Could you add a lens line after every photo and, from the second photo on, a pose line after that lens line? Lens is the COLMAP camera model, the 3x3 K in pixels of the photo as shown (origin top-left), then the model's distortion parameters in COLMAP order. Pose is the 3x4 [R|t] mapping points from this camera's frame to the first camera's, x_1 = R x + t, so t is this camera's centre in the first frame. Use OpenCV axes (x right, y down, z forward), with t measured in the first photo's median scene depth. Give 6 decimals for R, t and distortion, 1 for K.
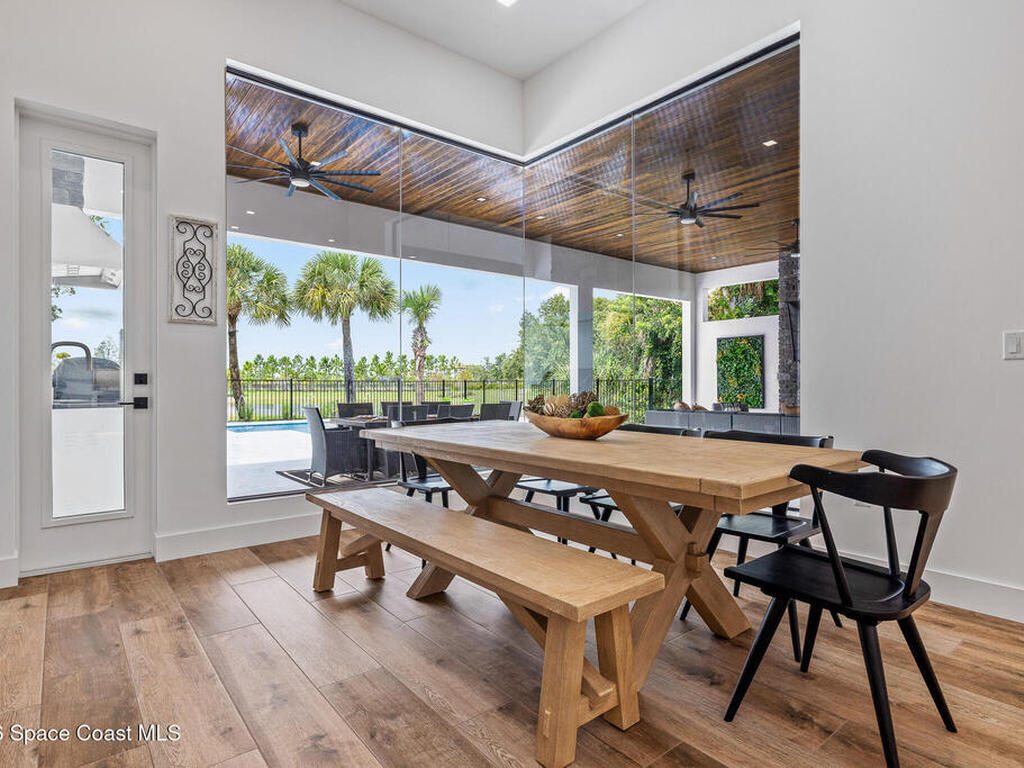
lens RADIAL K [[559.3, 0, 512.0], [0, 559.3, 384.0], [0, 0, 1]] dist [-0.001667, -0.000408]
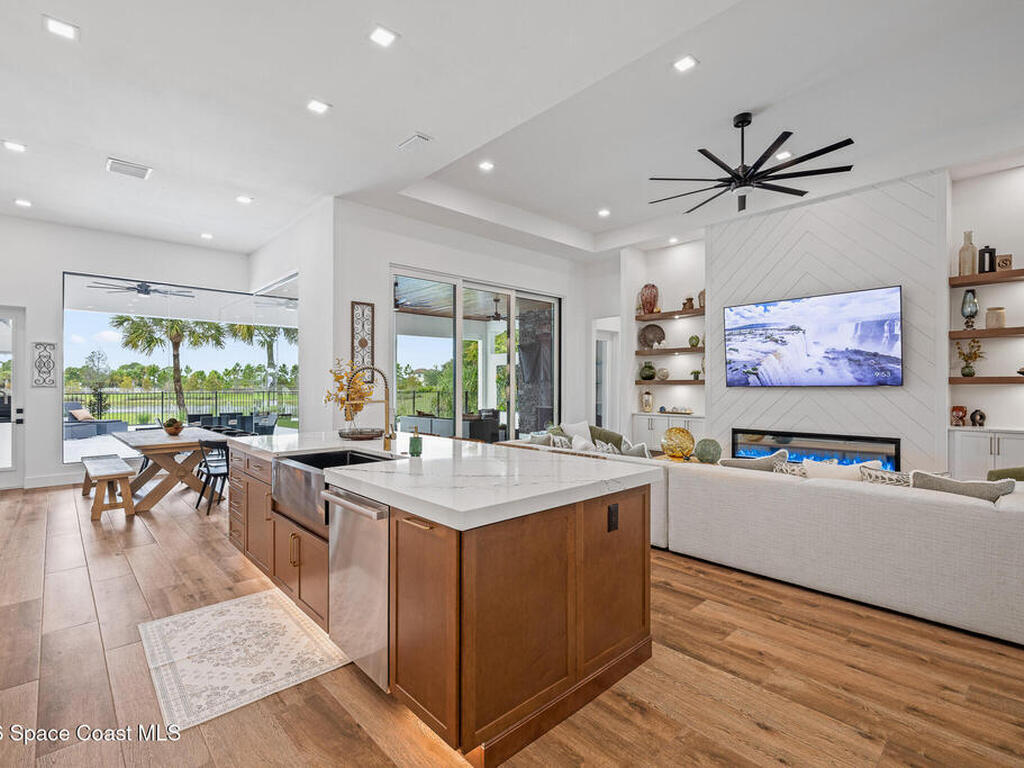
lens RADIAL K [[483.9, 0, 512.0], [0, 483.9, 384.0], [0, 0, 1]] dist [-0.000315, -0.000784]
pose [[0.997413, -0.002208, 0.071845, 1.208272], [0.002426, 0.999993, -0.002950, -0.108304], [-0.071838, 0.003117, 0.997411, -1.129613]]
